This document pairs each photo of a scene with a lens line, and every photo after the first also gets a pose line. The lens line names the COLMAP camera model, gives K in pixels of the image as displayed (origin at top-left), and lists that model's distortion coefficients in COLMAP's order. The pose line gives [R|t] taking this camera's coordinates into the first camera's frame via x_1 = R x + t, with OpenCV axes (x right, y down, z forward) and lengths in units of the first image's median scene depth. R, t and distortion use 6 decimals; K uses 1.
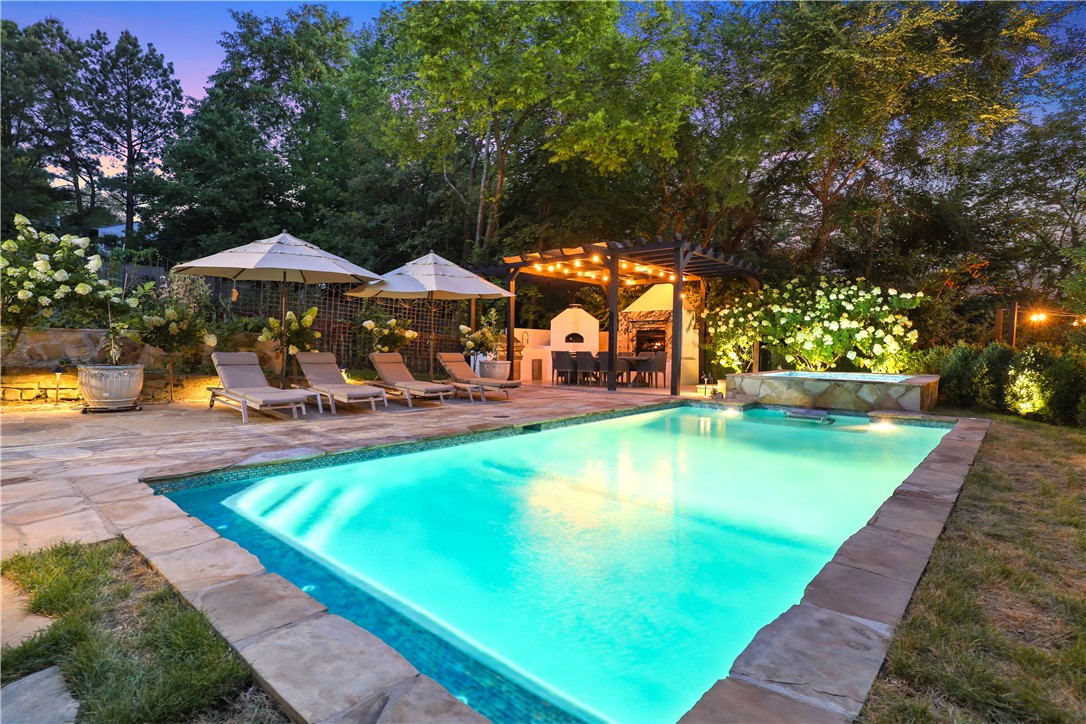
lens RADIAL K [[535.8, 0, 545.4], [0, 535.8, 355.1], [0, 0, 1]] dist [0.002344, 0.000097]
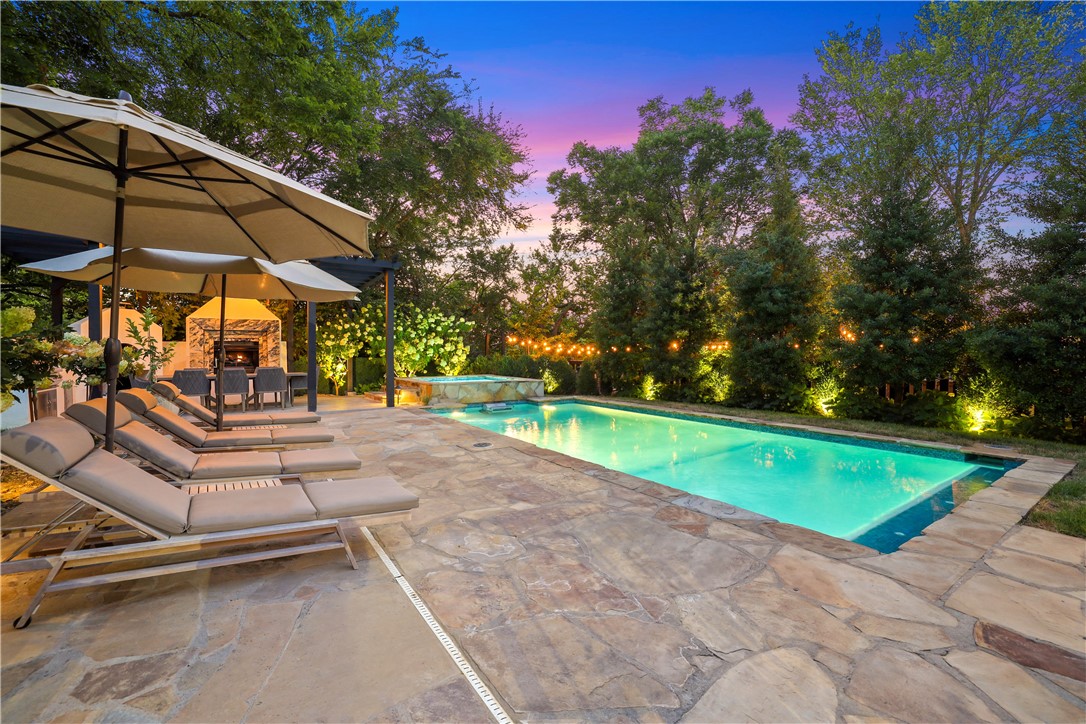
lens RADIAL K [[466.1, 0, 543.9], [0, 466.1, 362.0], [0, 0, 1]] dist [-0.018708, 0.000543]
pose [[0.227433, -0.026117, 0.973444, -0.539874], [0.021782, 0.999527, 0.021727, -0.025139], [-0.973550, 0.016262, 0.227894, 0.475343]]
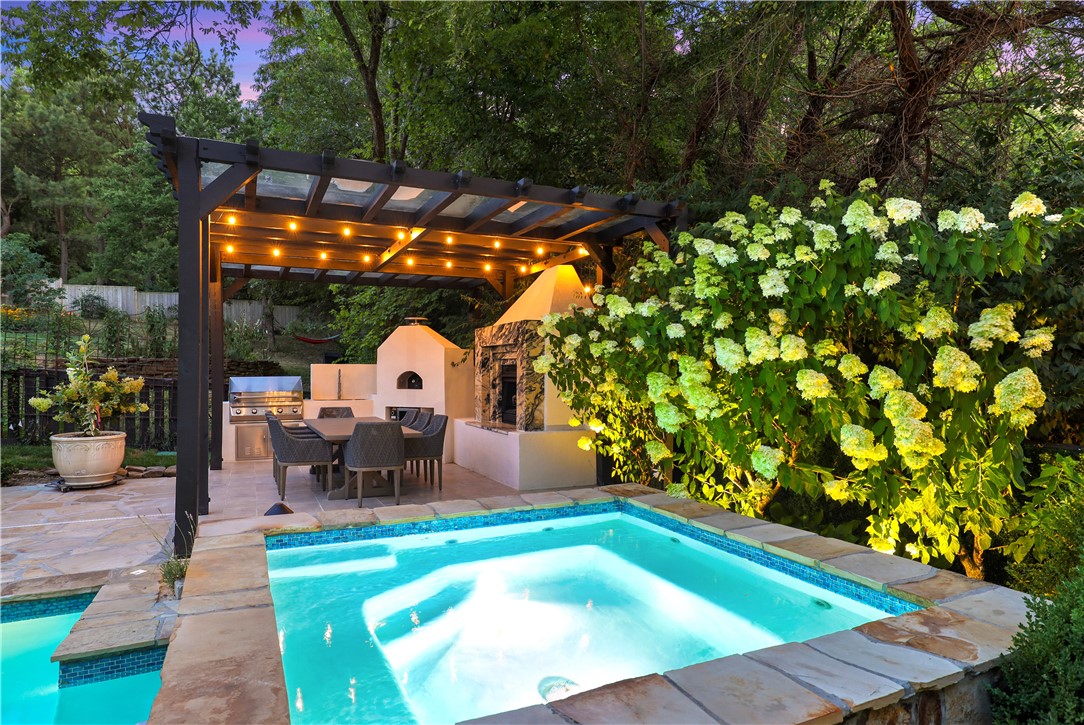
lens RADIAL K [[609.8, 0, 541.2], [0, 609.8, 364.2], [0, 0, 1]] dist [-0.007589, -0.000717]
pose [[0.910225, -0.014829, -0.413848, 0.595201], [0.002512, 0.999538, -0.030291, -0.040482], [0.414106, 0.026532, 0.909842, 0.670198]]
